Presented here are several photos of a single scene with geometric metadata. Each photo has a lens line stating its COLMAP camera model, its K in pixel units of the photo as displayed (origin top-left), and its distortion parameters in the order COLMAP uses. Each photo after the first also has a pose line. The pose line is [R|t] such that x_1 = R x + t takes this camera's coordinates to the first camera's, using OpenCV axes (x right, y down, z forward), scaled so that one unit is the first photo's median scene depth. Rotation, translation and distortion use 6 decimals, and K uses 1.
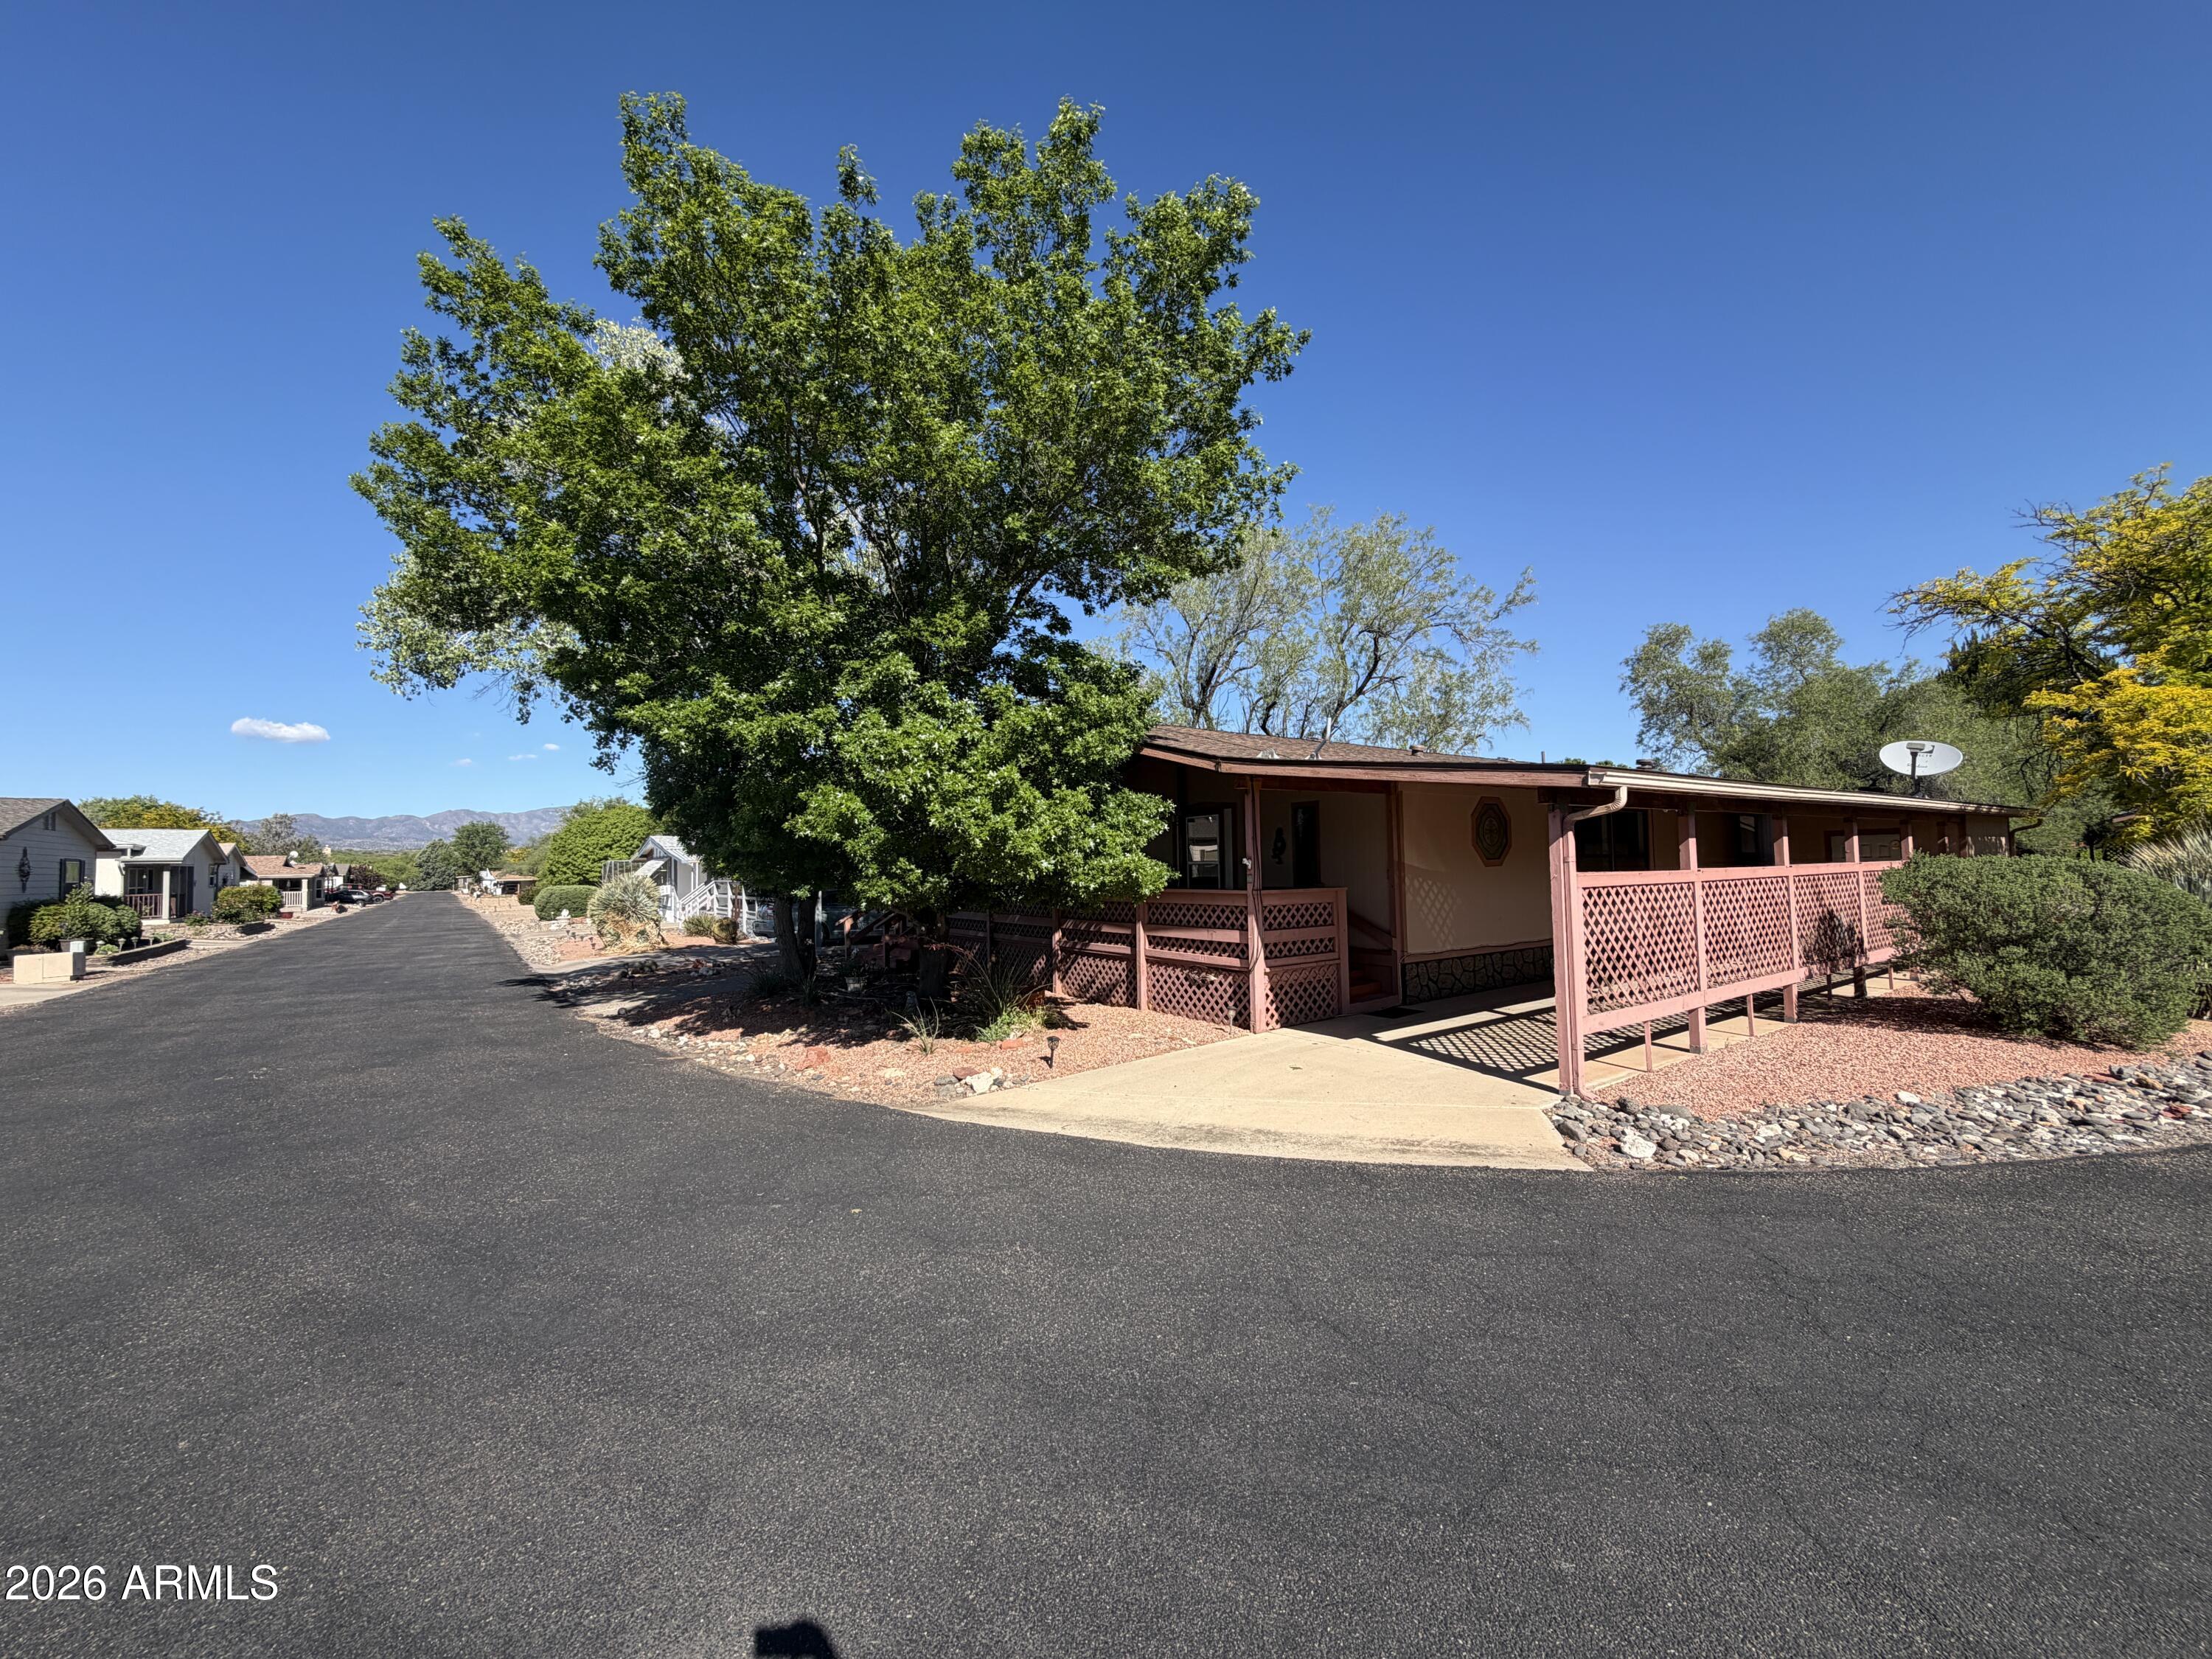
lens RADIAL K [[881.8, 0, 1098.8], [0, 881.8, 828.6], [0, 0, 1]] dist [0.000759, -0.000533]
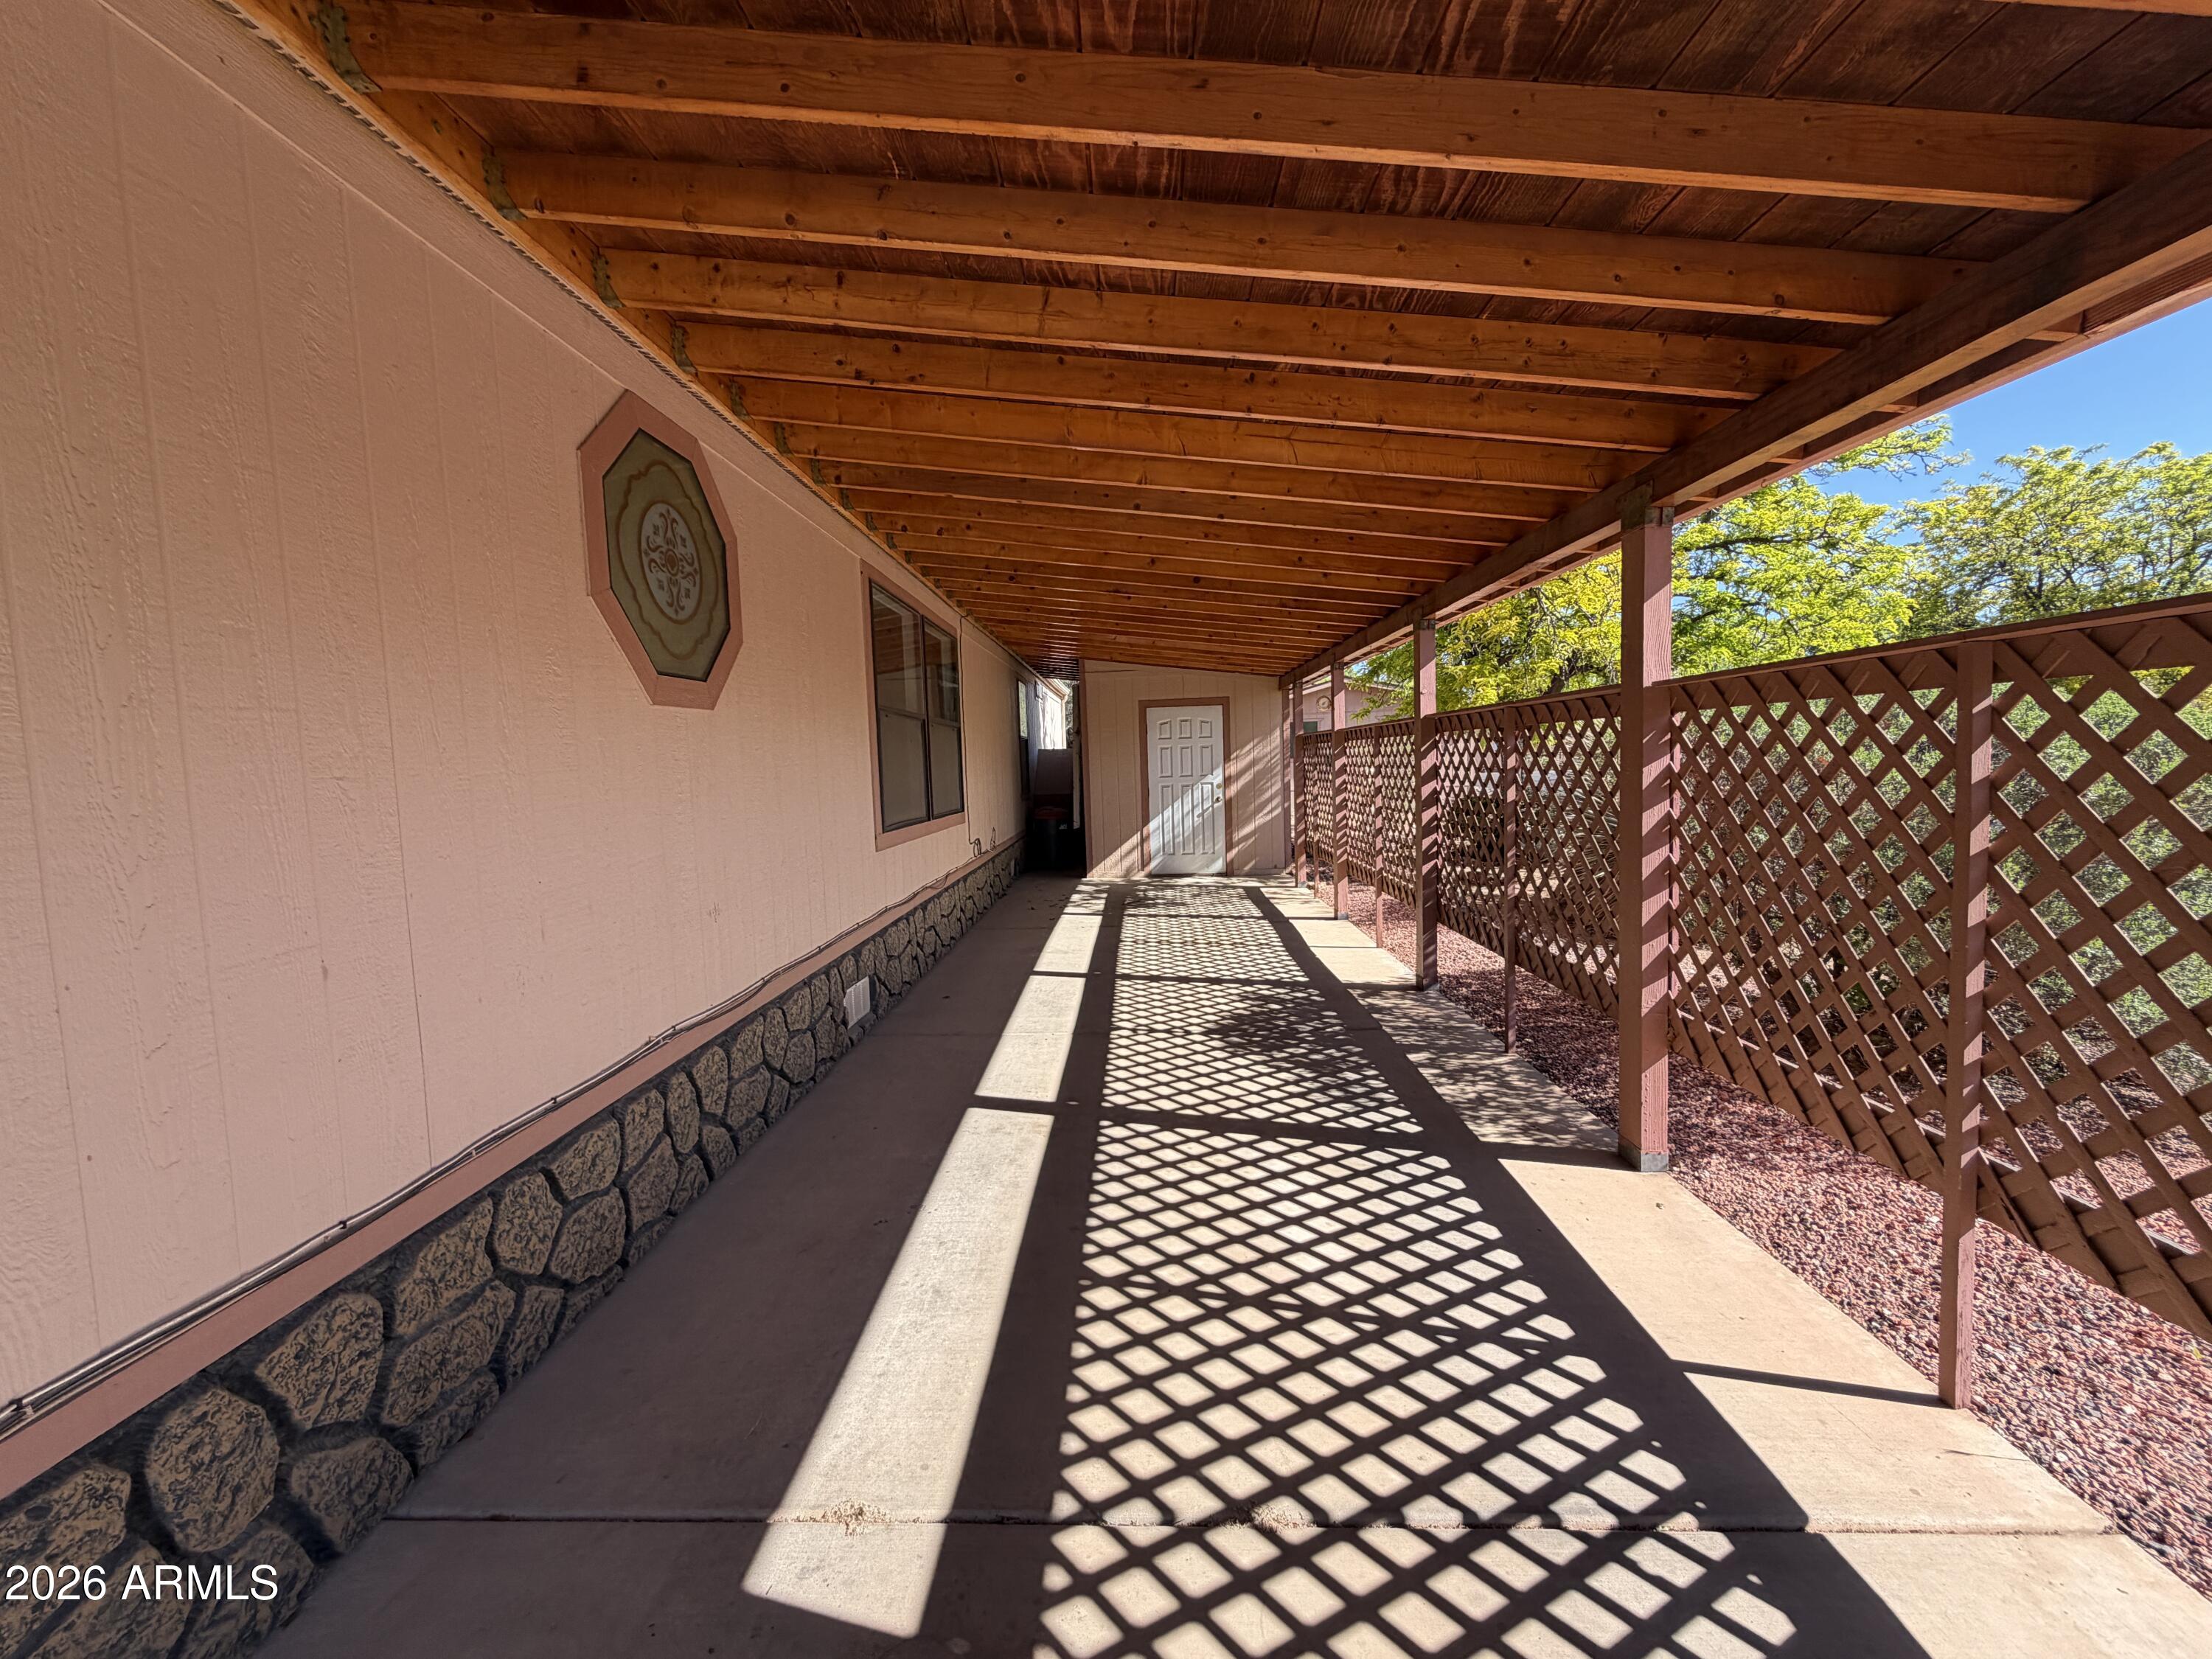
lens RADIAL K [[881.8, 0, 1098.8], [0, 881.8, 828.6], [0, 0, 1]] dist [0.000759, -0.000533]
pose [[0.611192, -0.062235, 0.789032, 0.376325], [-0.011823, 0.996075, 0.087724, 0.063730], [-0.791394, -0.062945, 0.608057, 0.884857]]
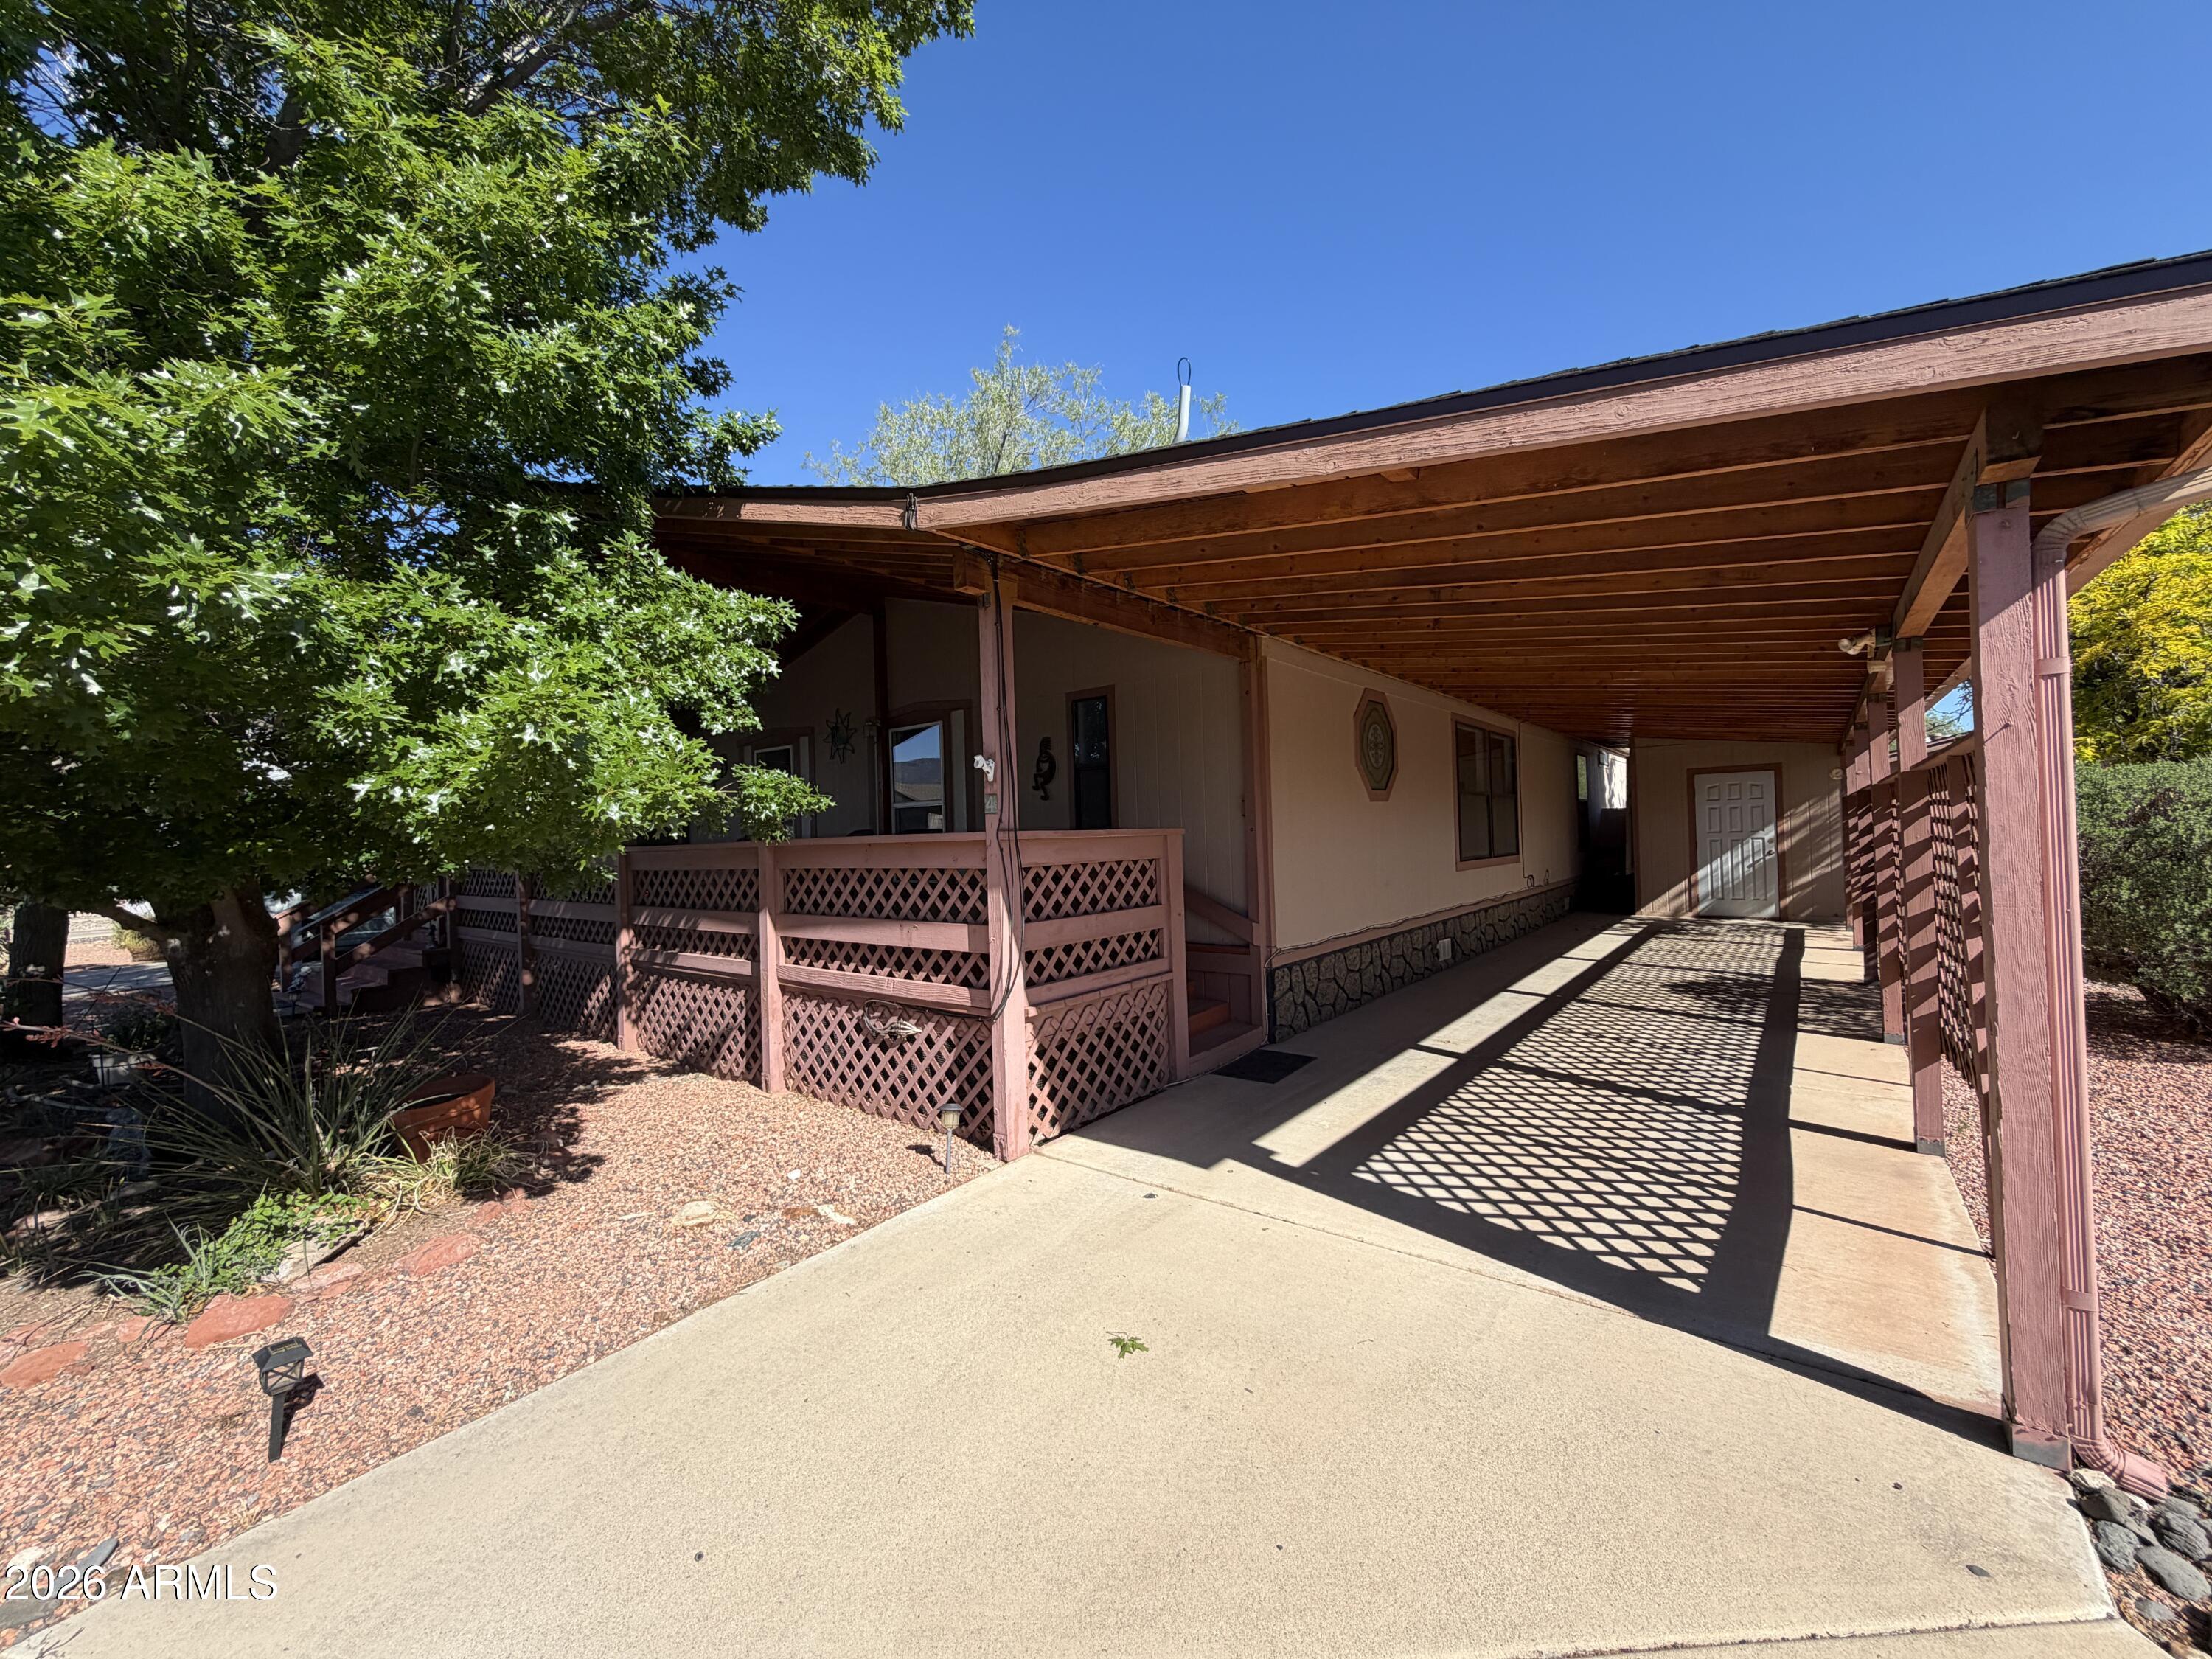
lens RADIAL K [[881.8, 0, 1098.8], [0, 881.8, 828.6], [0, 0, 1]] dist [0.000759, -0.000533]
pose [[0.960330, -0.008704, 0.278730, 0.094004], [0.000783, 0.999593, 0.028519, 0.052293], [-0.278864, -0.027170, 0.959946, 0.529966]]
